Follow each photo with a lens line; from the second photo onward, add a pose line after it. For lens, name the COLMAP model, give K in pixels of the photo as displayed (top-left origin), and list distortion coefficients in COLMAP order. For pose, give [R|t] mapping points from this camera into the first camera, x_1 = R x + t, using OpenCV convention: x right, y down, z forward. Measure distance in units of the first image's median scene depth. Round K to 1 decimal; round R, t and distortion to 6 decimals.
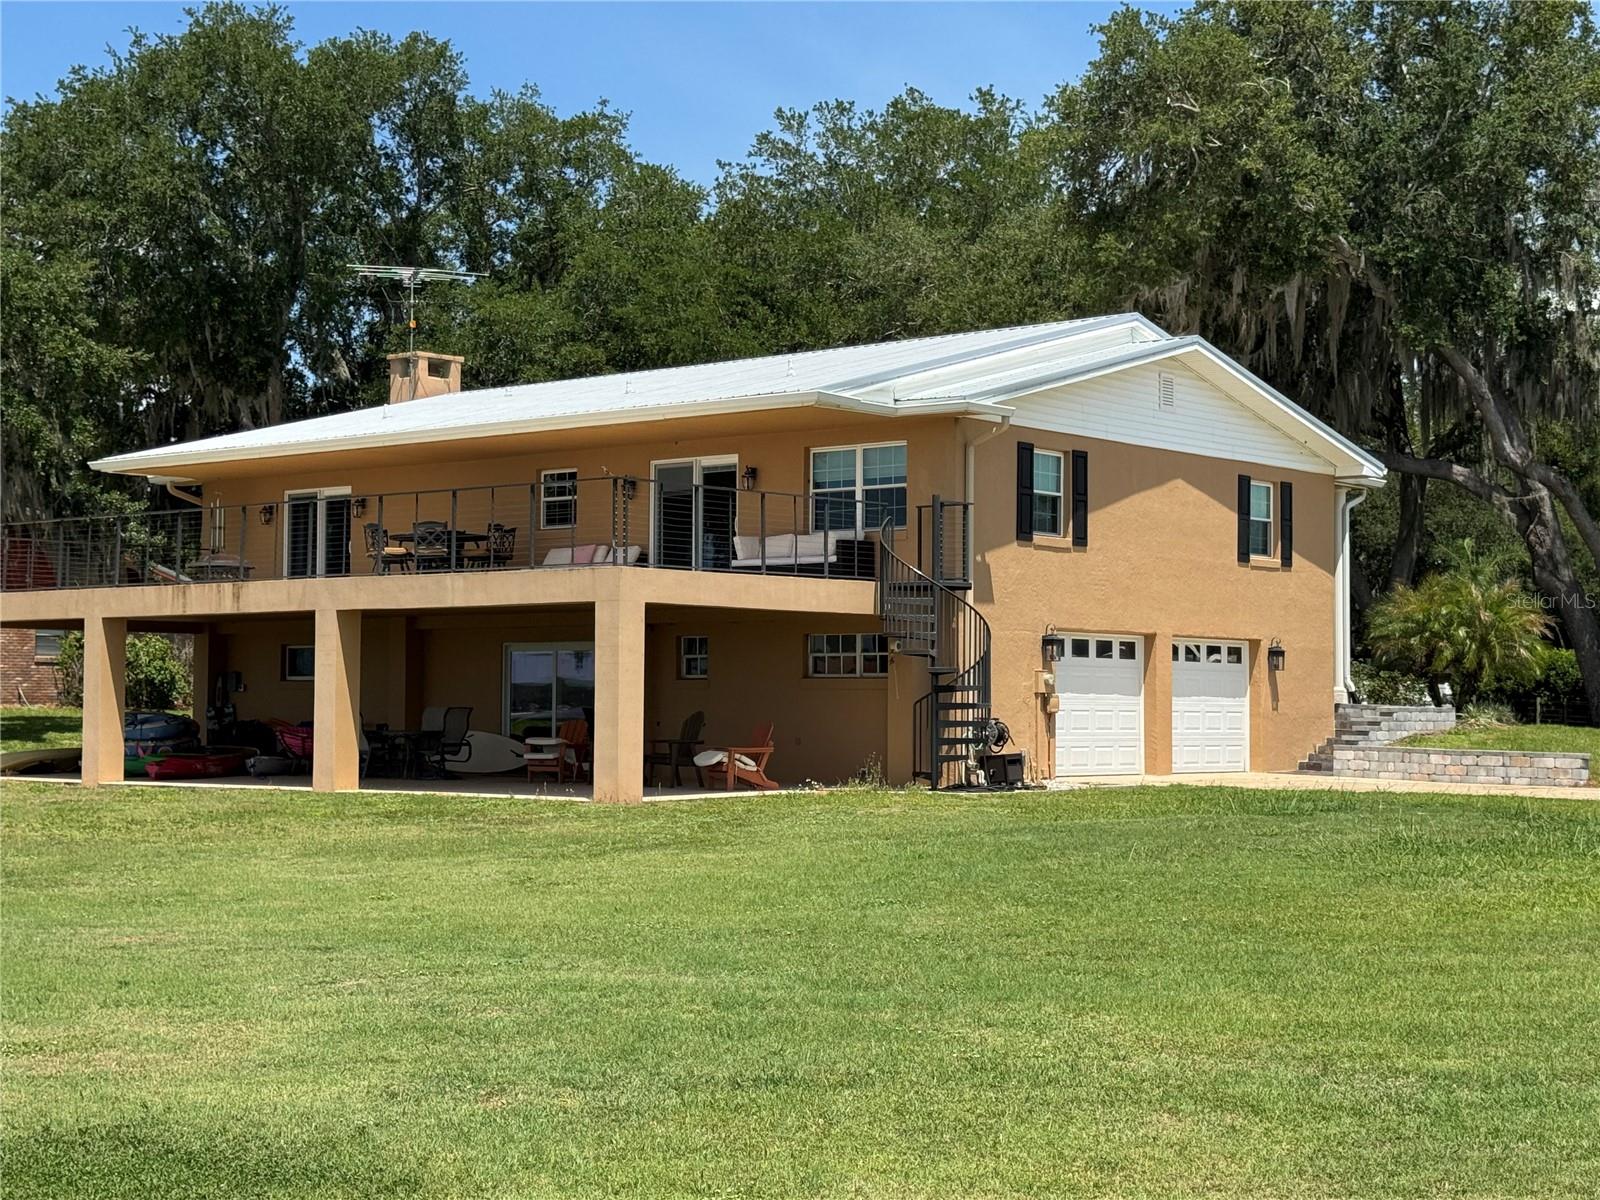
lens RADIAL K [[2453.2, 0, 798.3], [0, 2453.2, 601.5], [0, 0, 1]] dist [0.112135, 0.000000]
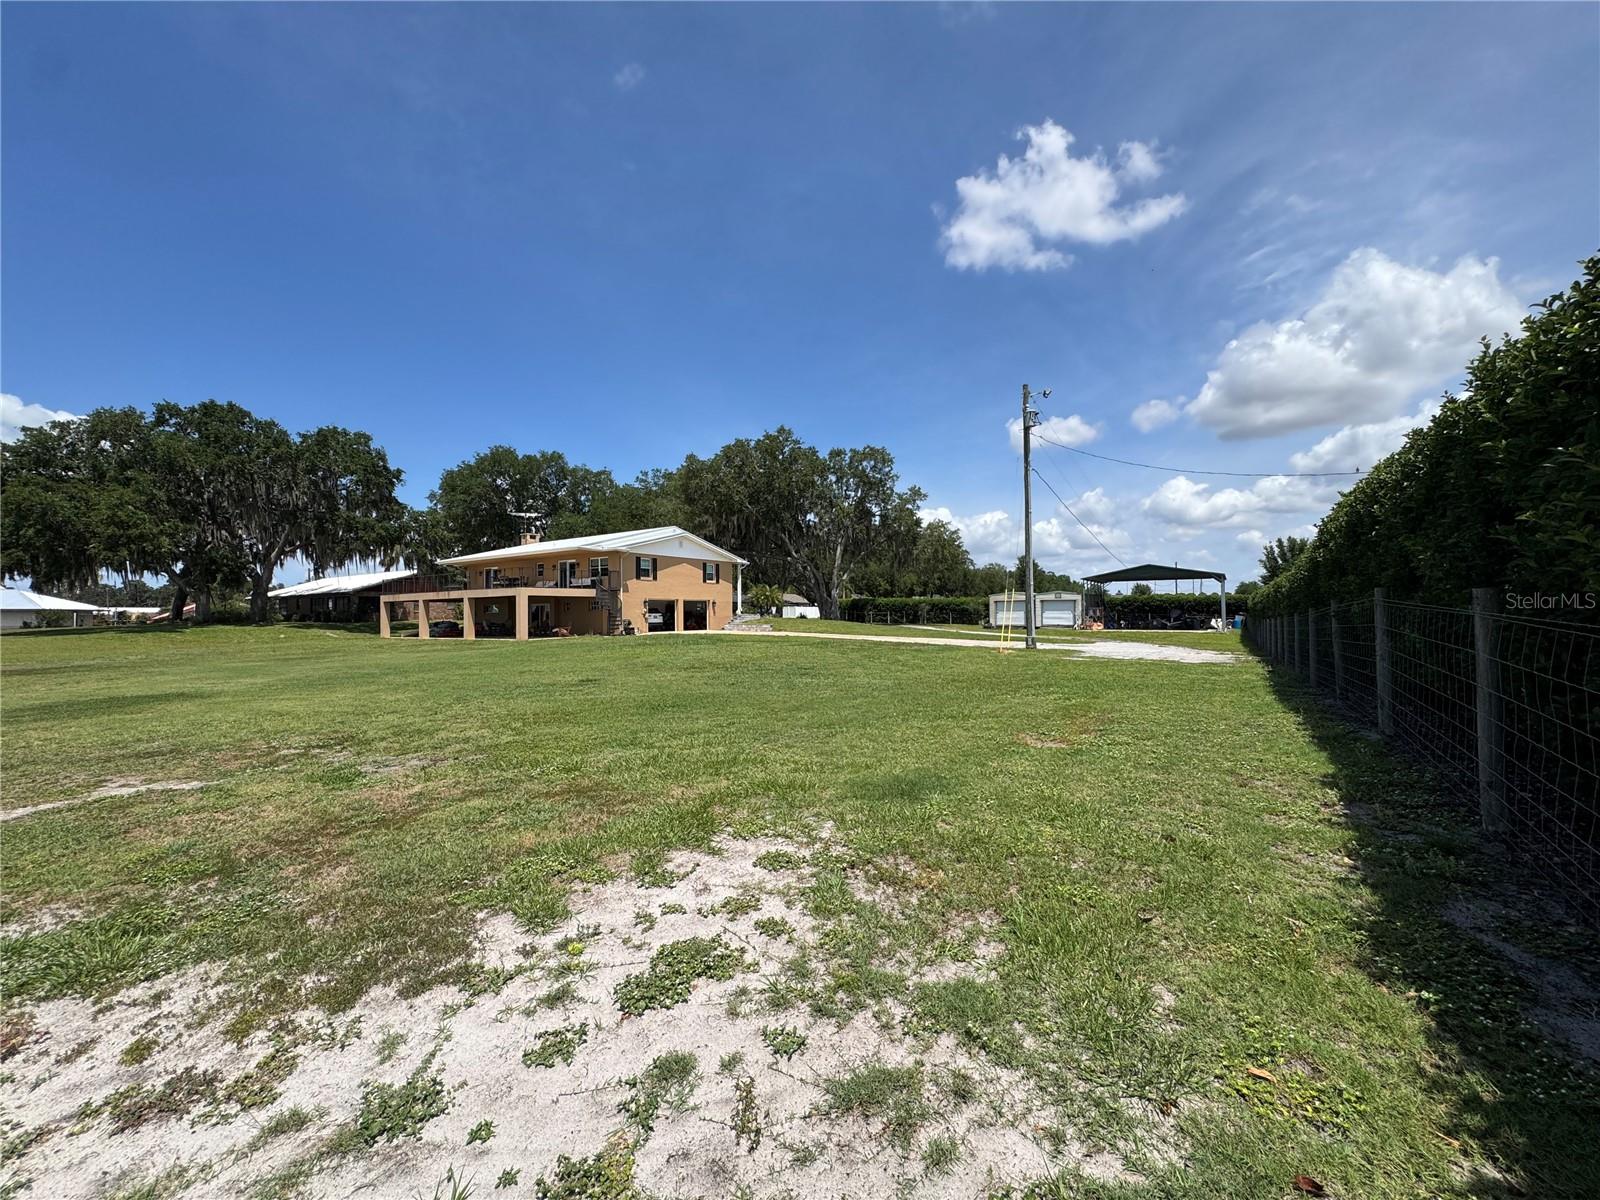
lens RADIAL K [[638.2, 0, 791.8], [0, 638.2, 607.7], [0, 0, 1]] dist [-0.001119, 0.000148]
pose [[0.995080, -0.017284, 0.097558, 0.217294], [0.014086, 0.999344, 0.033371, -0.006447], [-0.098071, -0.031833, 0.994670, -0.140150]]
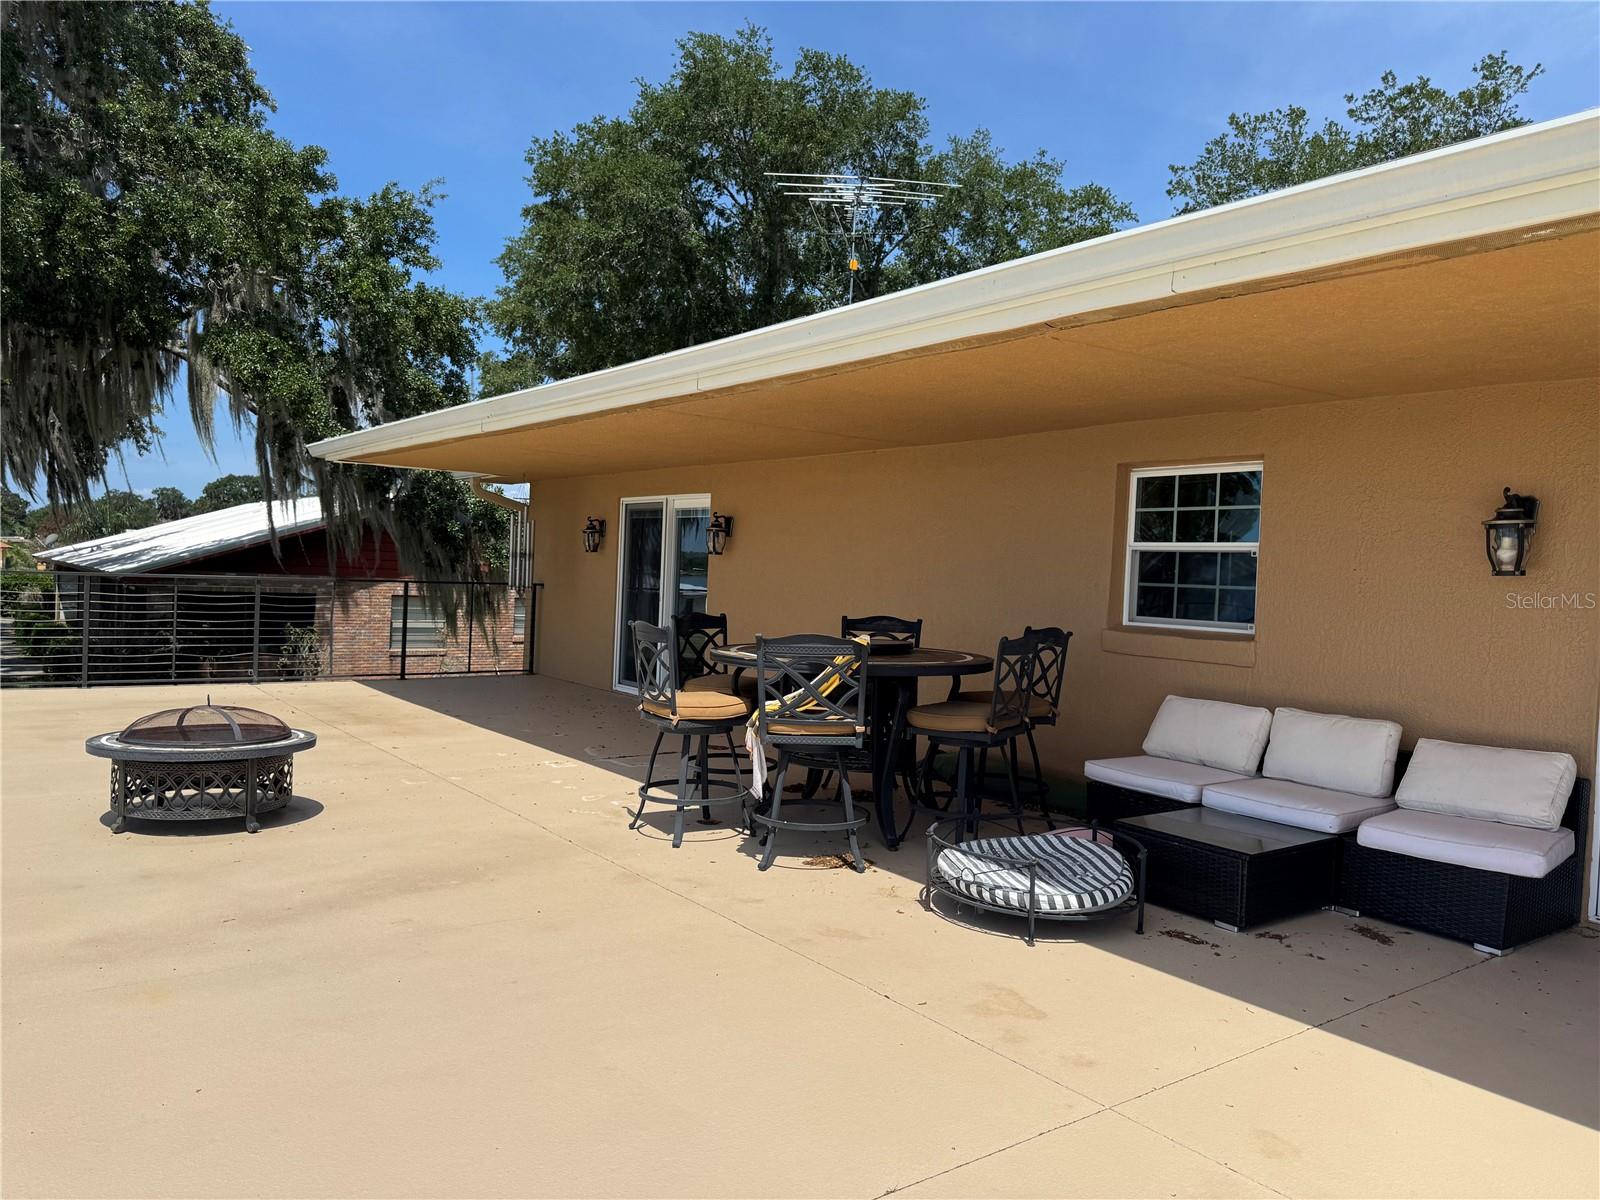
lens RADIAL K [[1131.9, 0, 793.1], [0, 1131.9, 599.8], [0, 0, 1]] dist [0.058124, -0.066689]
pose [[0.972179, 0.040924, -0.230638, -0.109184], [-0.026469, 0.997507, 0.065423, -0.041654], [0.232741, -0.057498, 0.970838, 0.787003]]
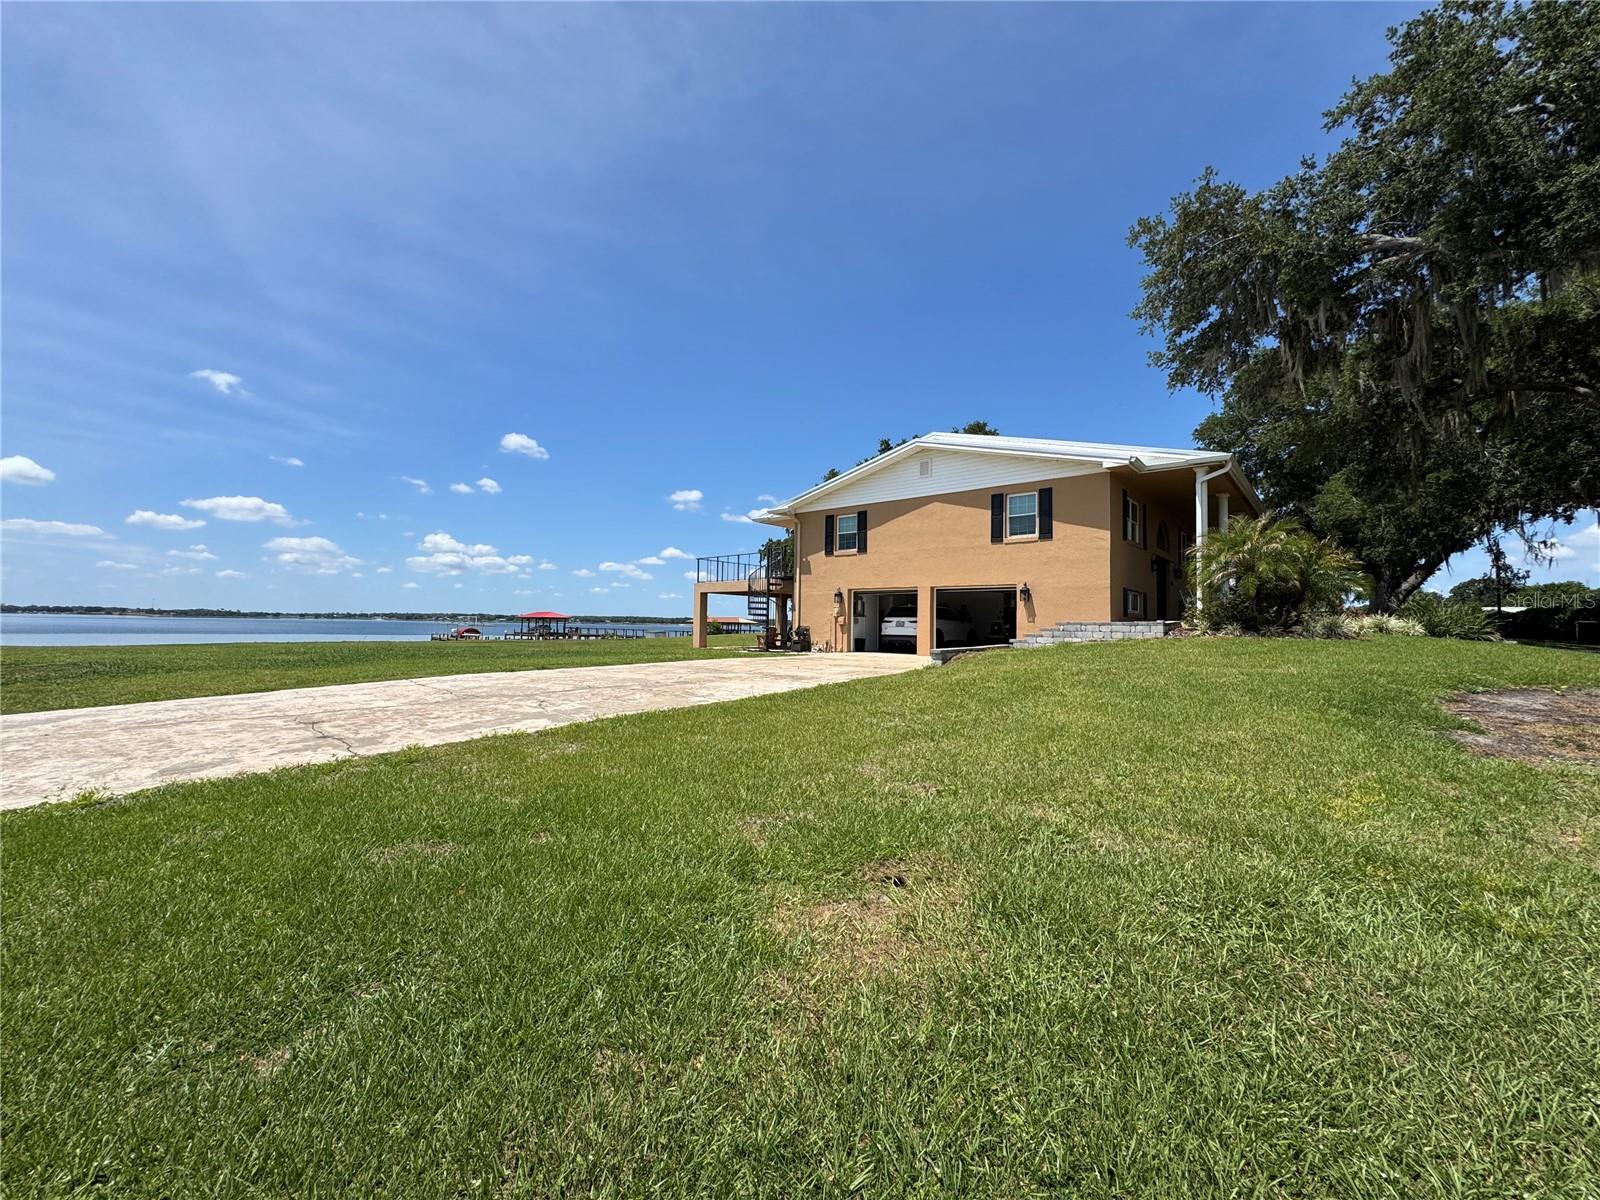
lens RADIAL K [[638.2, 0, 800.1], [0, 638.2, 594.2], [0, 0, 1]] dist [-0.001119, 0.000148]
pose [[0.010358, -0.041460, -0.999086, 0.626531], [0.041913, 0.998280, -0.040992, 0.034347], [0.999068, -0.041450, 0.012078, 0.825228]]
